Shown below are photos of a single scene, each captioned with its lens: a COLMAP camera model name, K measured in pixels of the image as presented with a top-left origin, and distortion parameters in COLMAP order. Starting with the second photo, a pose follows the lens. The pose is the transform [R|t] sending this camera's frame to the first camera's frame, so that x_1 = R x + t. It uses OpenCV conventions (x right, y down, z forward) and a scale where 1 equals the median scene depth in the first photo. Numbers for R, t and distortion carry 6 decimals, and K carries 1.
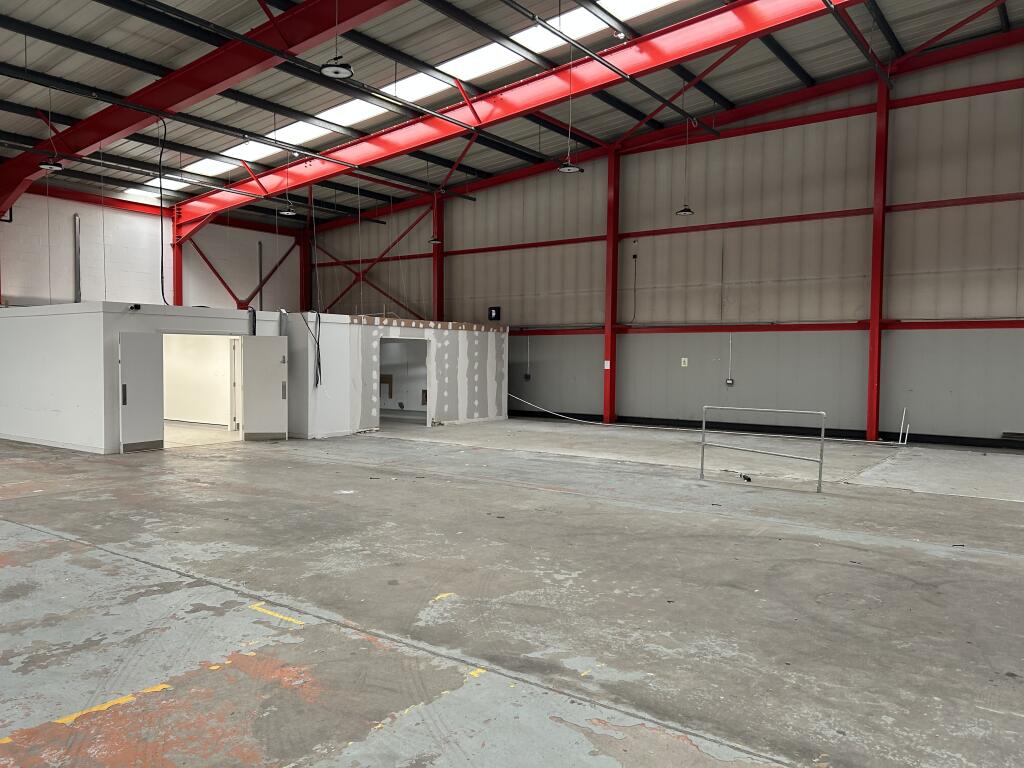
lens RADIAL K [[781.2, 0, 518.1], [0, 781.2, 395.7], [0, 0, 1]] dist [0.036173, -0.042435]
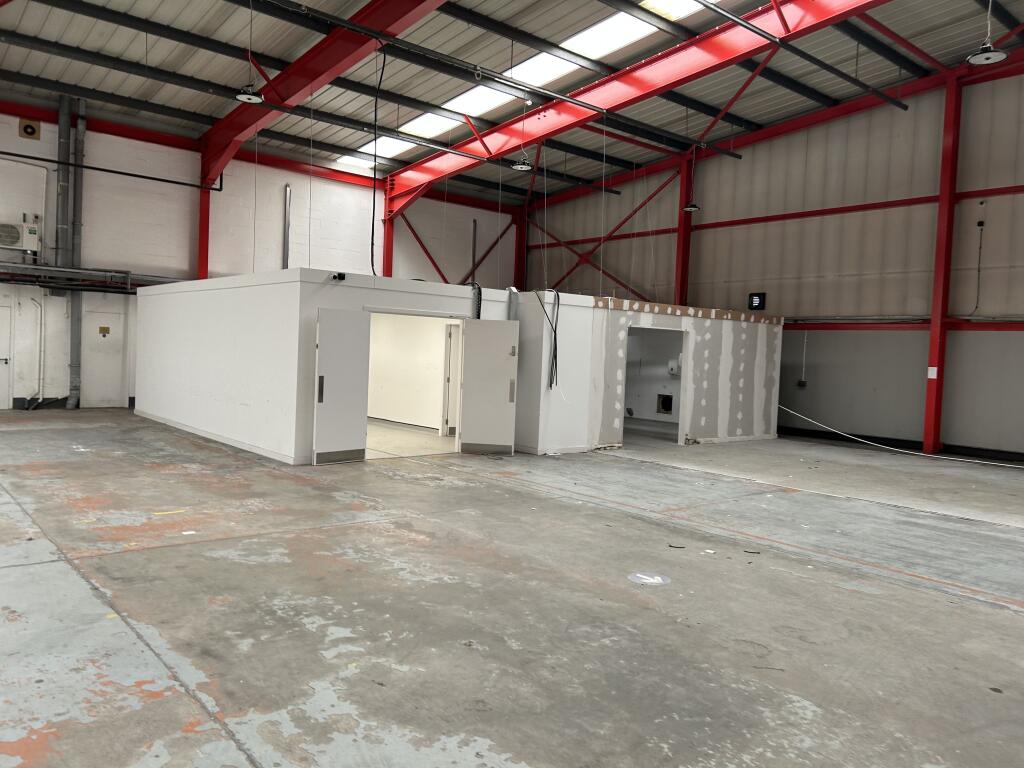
lens RADIAL K [[781.2, 0, 511.1], [0, 781.2, 382.0], [0, 0, 1]] dist [0.036173, -0.042435]
pose [[0.970208, 0.041261, -0.238736, -0.090714], [-0.044818, 0.998950, -0.009486, -0.006369], [0.238093, 0.019903, 0.971038, 0.198214]]
